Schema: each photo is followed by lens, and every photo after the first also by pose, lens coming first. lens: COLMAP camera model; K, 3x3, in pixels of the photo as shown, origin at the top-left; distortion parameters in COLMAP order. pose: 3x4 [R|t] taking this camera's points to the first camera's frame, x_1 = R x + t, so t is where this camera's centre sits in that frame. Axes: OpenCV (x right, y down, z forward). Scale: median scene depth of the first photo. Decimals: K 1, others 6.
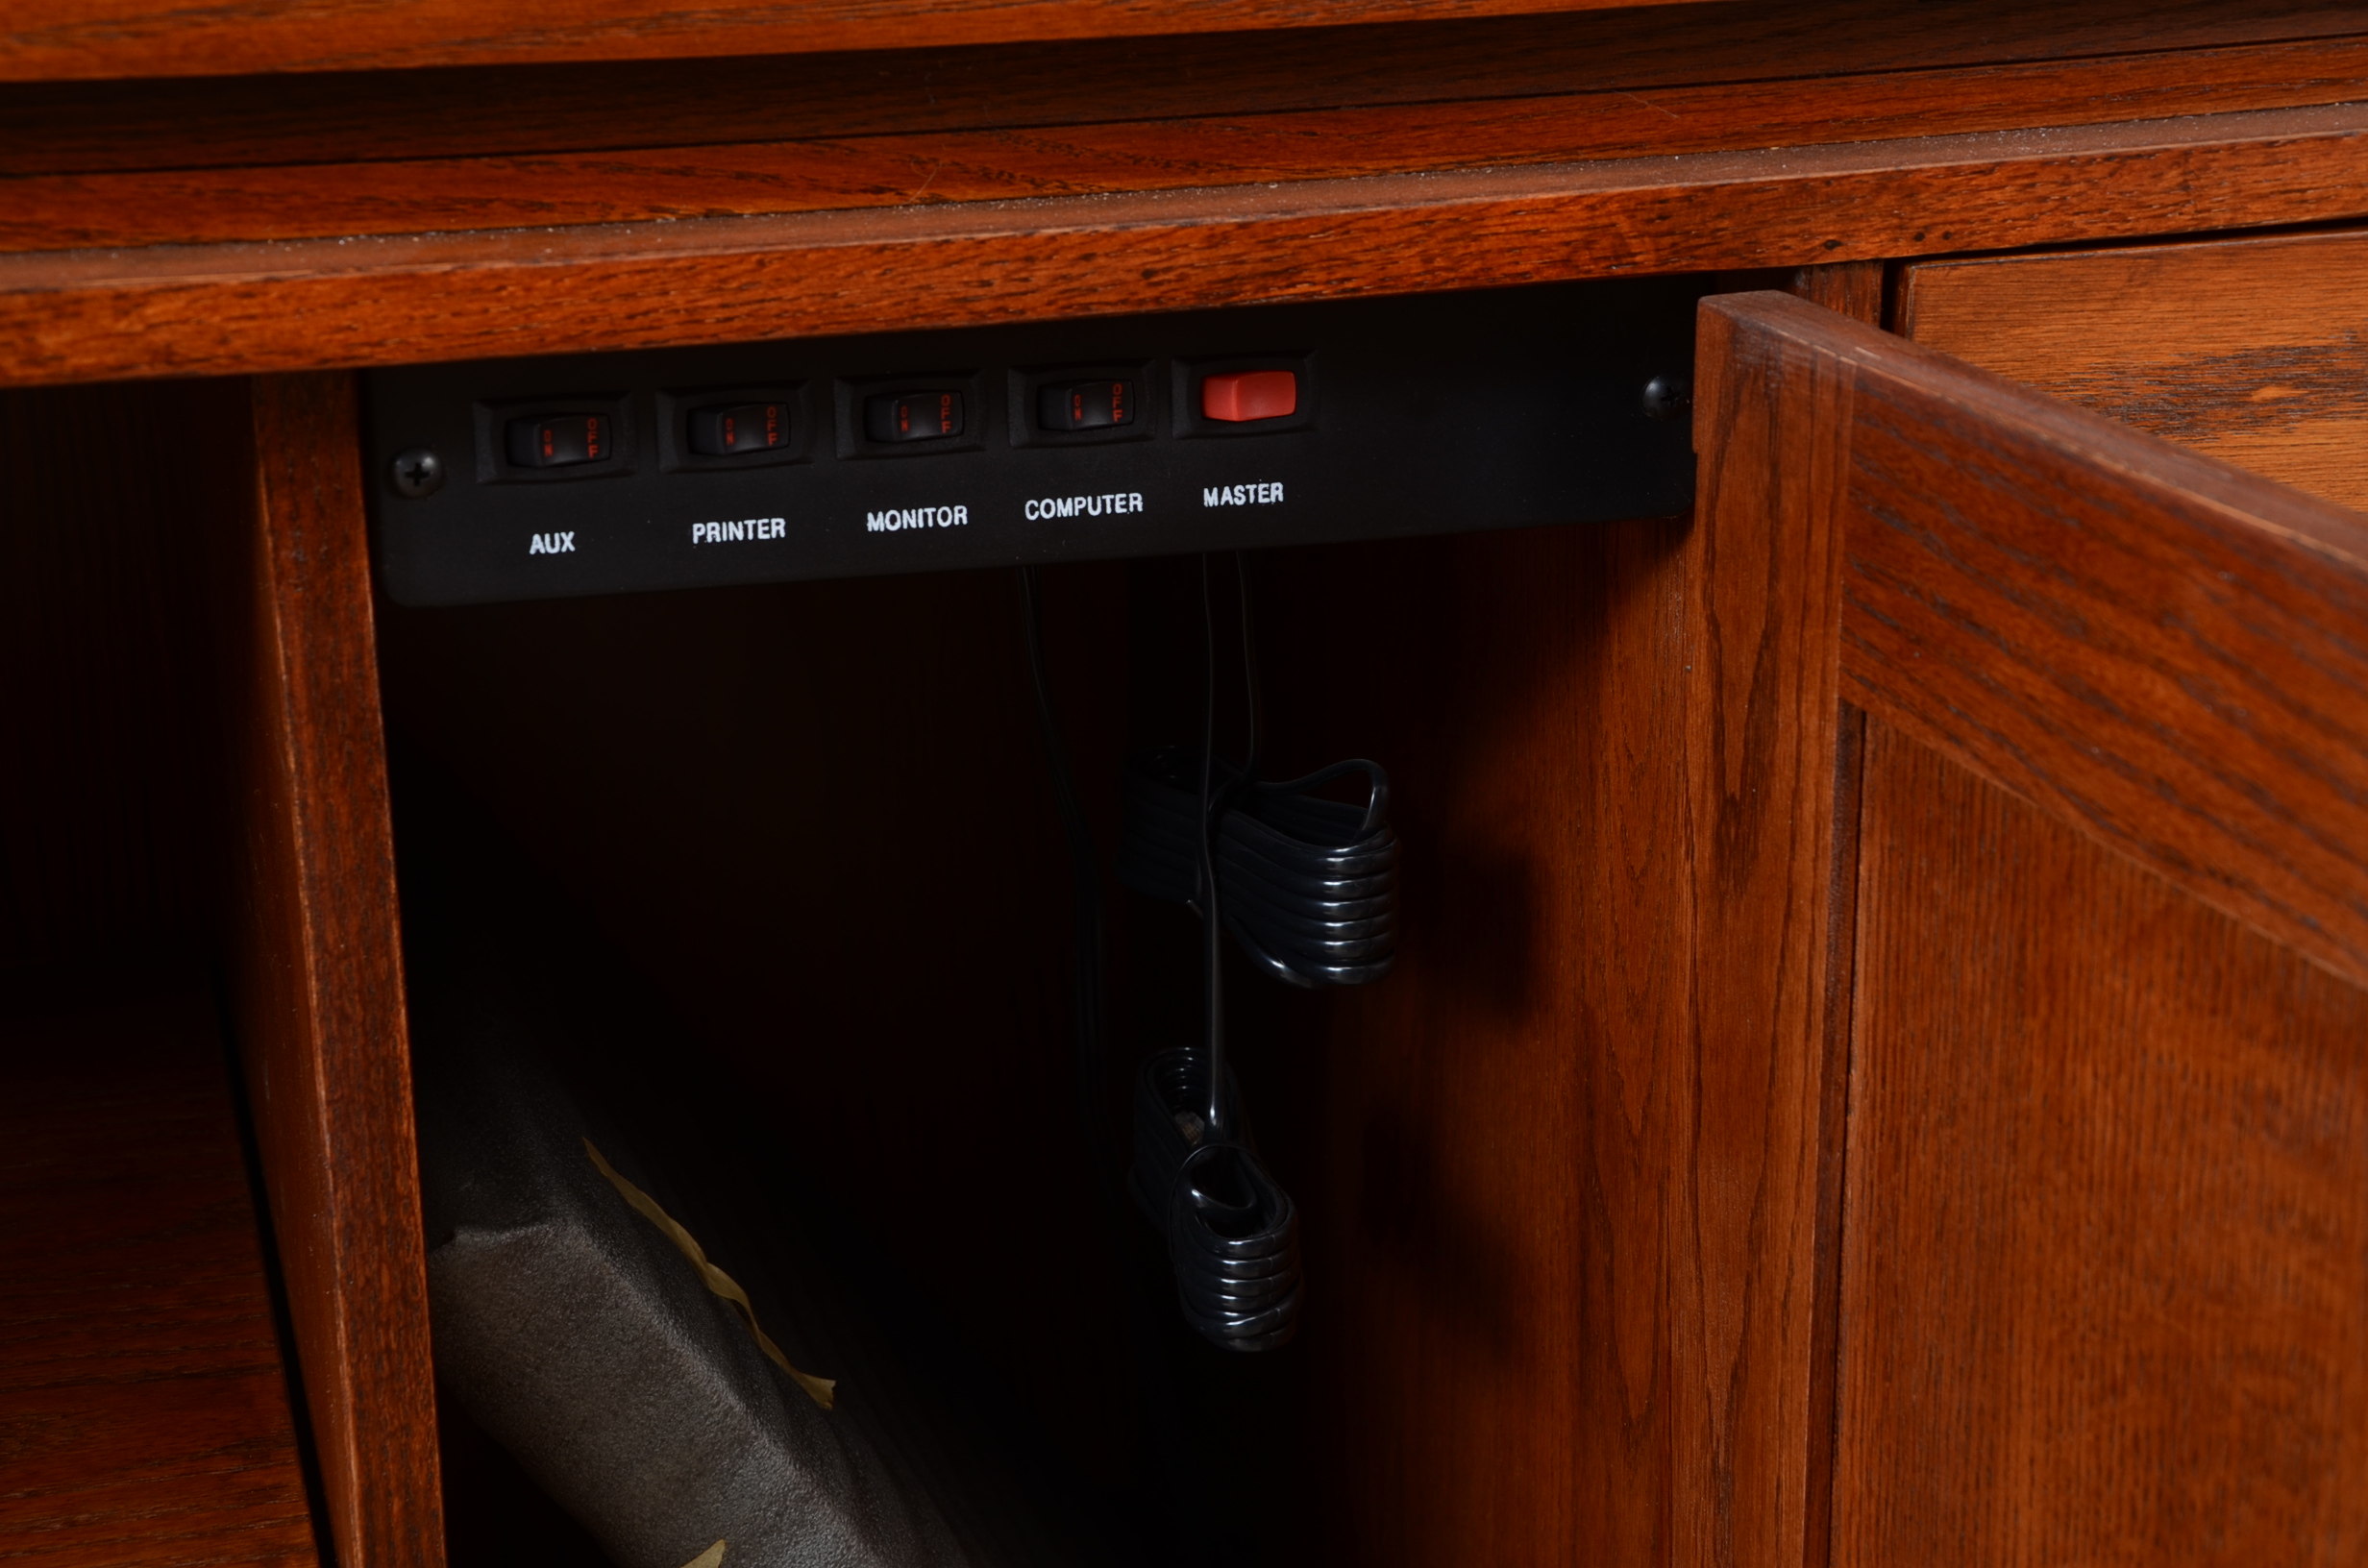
lens RADIAL K [[4270.2, 0, 1186.6], [0, 4270.2, 805.4], [0, 0, 1]] dist [0.263479, 0.000000]
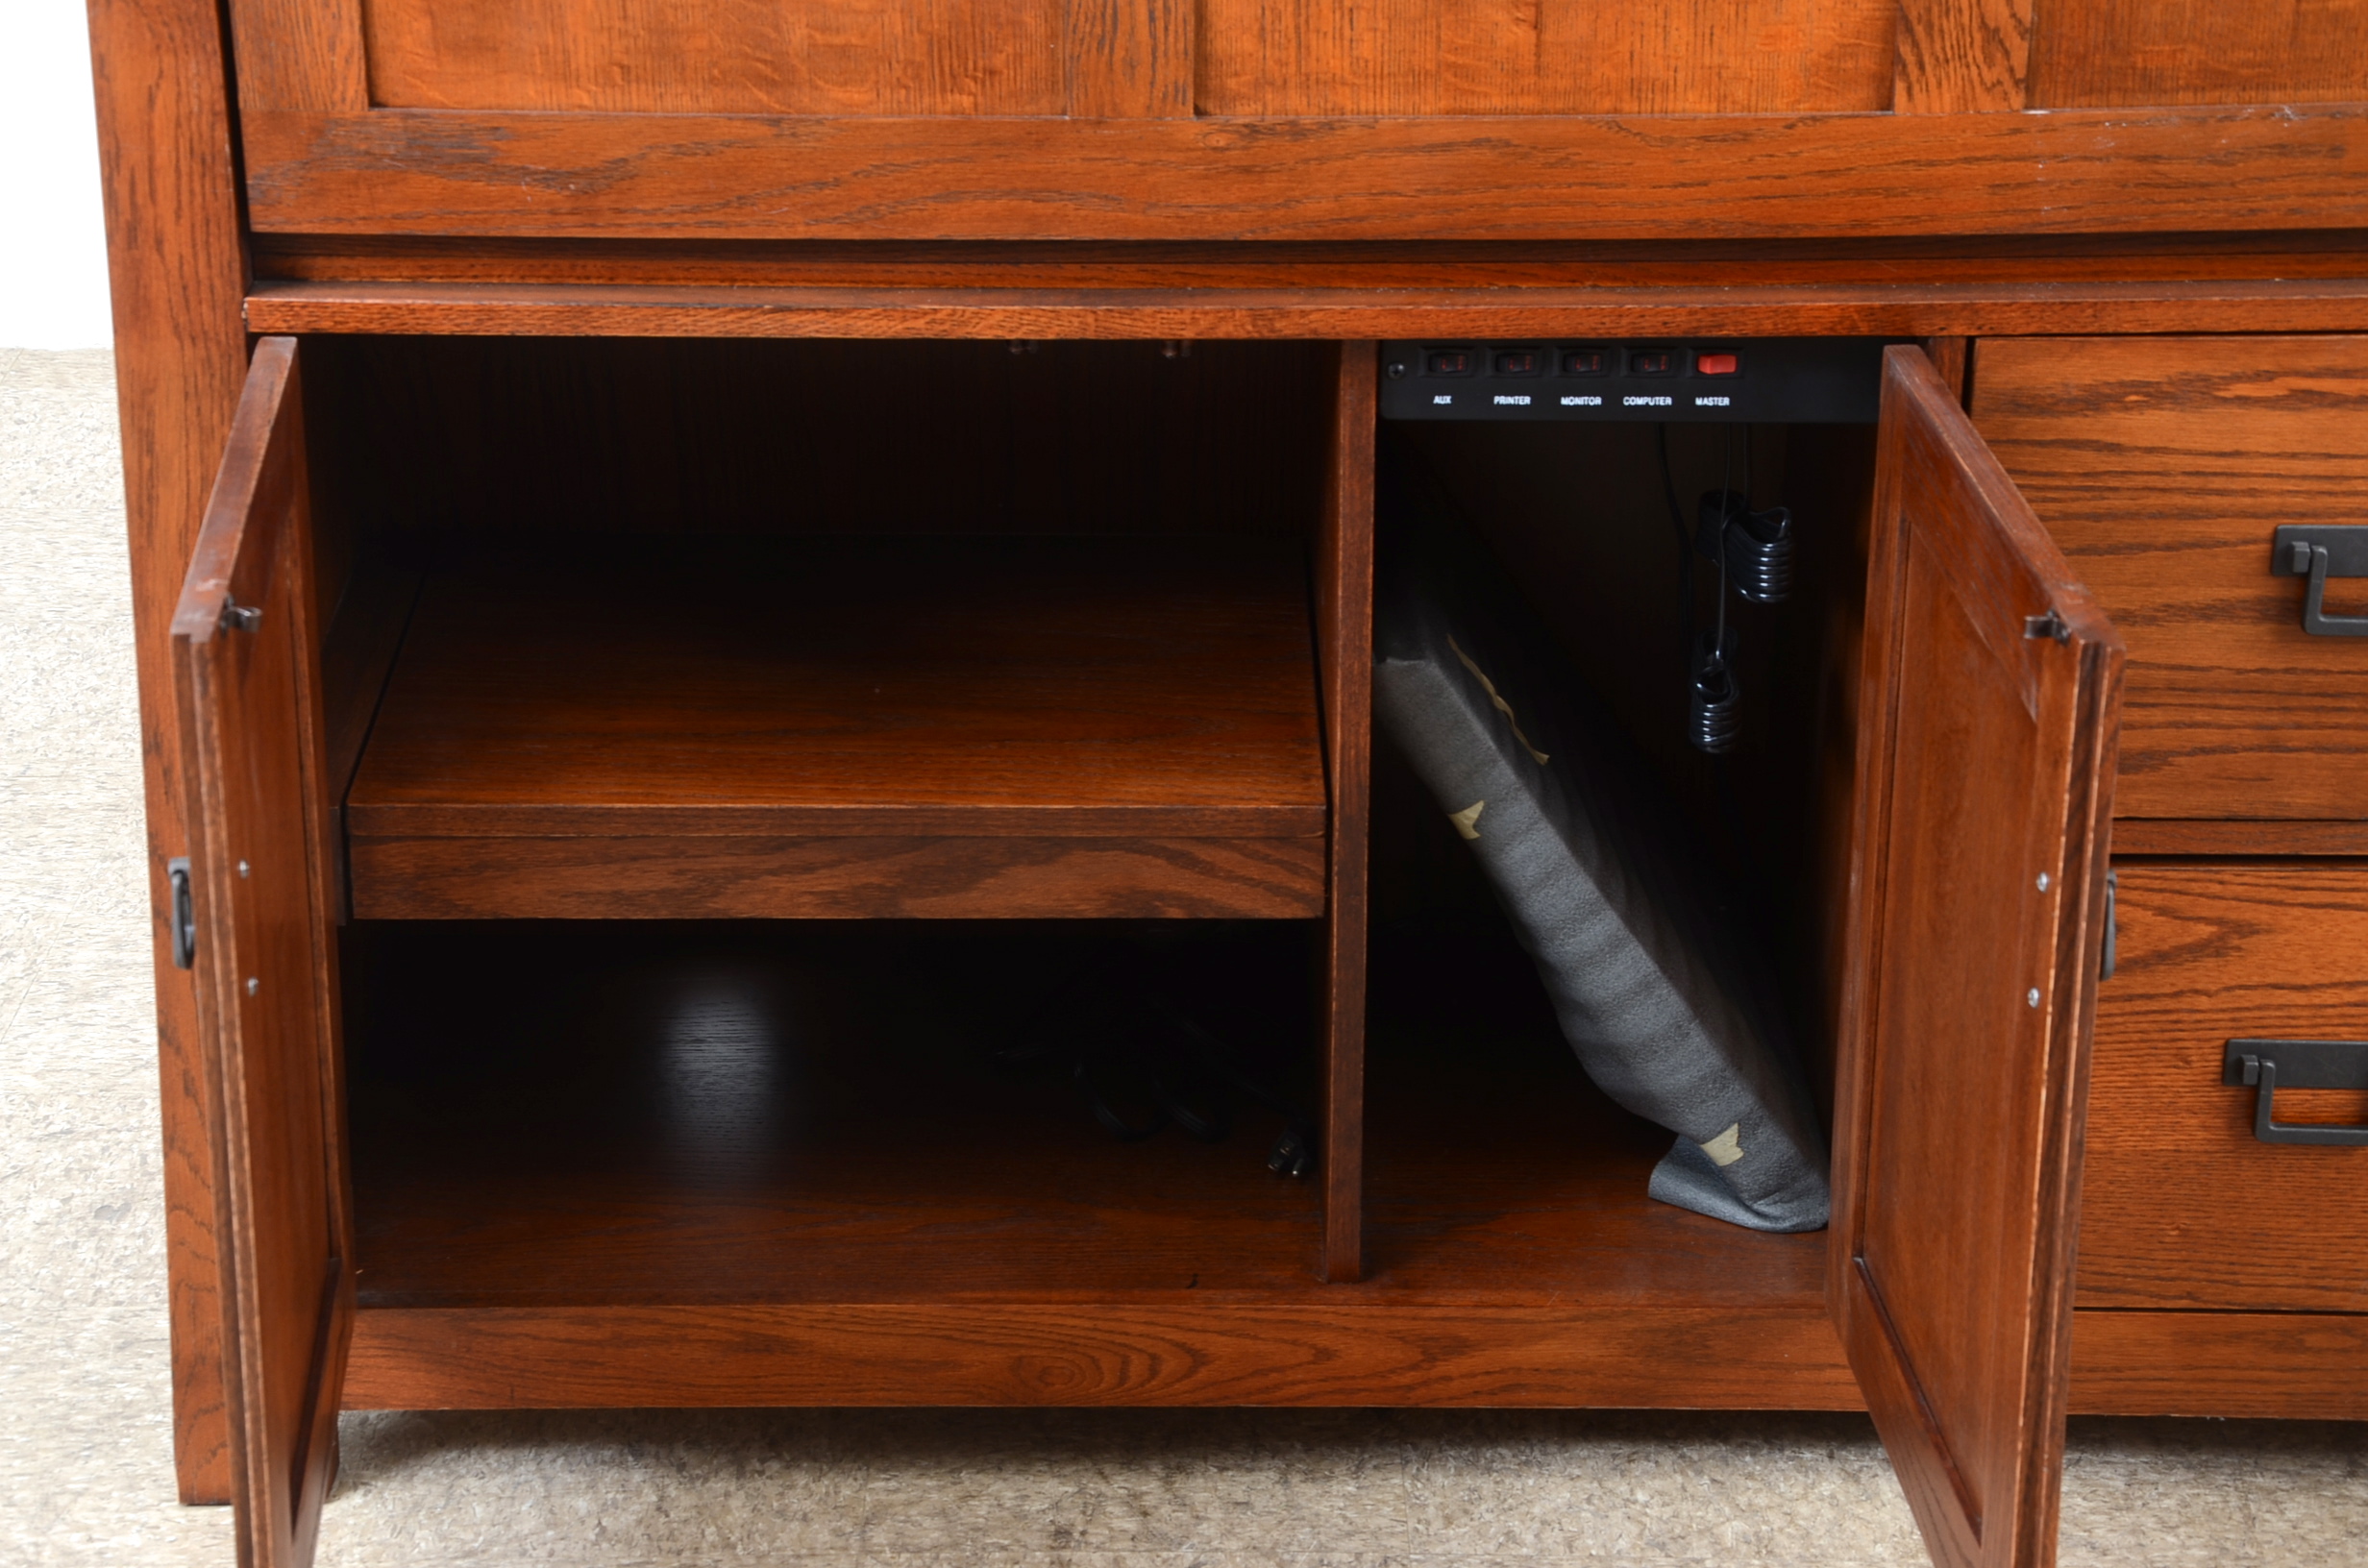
lens RADIAL K [[5308.8, 0, 1174.1], [0, 5308.8, 784.1], [0, 0, 1]] dist [0.633176, 0.000000]
pose [[0.964304, 0.117776, -0.237164, 0.506945], [-0.102140, 0.991769, 0.077216, -0.062173], [0.244306, -0.050236, 0.968396, -2.271489]]
